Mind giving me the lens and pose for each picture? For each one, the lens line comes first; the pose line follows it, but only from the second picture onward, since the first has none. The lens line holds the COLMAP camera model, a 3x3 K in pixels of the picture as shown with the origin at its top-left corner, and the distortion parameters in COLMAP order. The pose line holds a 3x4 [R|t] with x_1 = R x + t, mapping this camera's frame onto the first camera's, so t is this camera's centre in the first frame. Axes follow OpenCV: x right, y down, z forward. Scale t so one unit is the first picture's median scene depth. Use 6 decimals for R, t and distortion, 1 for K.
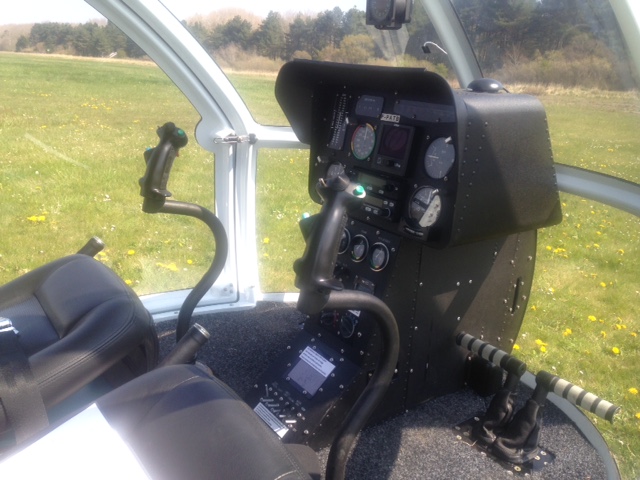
lens RADIAL K [[575.5, 0, 333.6], [0, 575.5, 241.6], [0, 0, 1]] dist [0.136344, -0.216581]
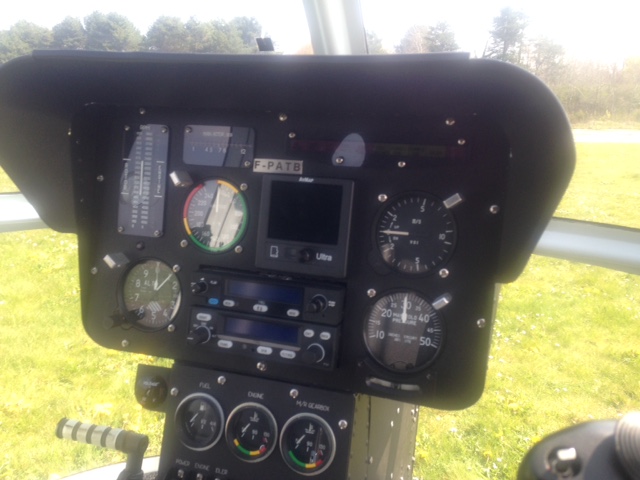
lens RADIAL K [[575.5, 0, 333.6], [0, 575.5, 241.6], [0, 0, 1]] dist [0.136344, -0.216581]
pose [[0.821076, -0.159277, 0.548147, -0.147034], [0.185805, 0.982560, 0.007187, -0.139266], [-0.539732, 0.095947, 0.836351, 0.540333]]
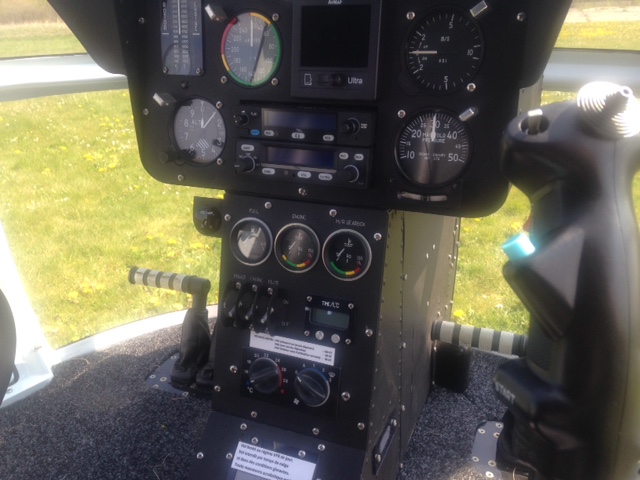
lens RADIAL K [[575.5, 0, 333.6], [0, 575.5, 241.6], [0, 0, 1]] dist [0.136344, -0.216581]
pose [[0.853392, -0.279242, 0.440167, -0.170093], [0.228502, 0.959356, 0.165597, -0.078881], [-0.468518, -0.040740, 0.882514, 0.504353]]
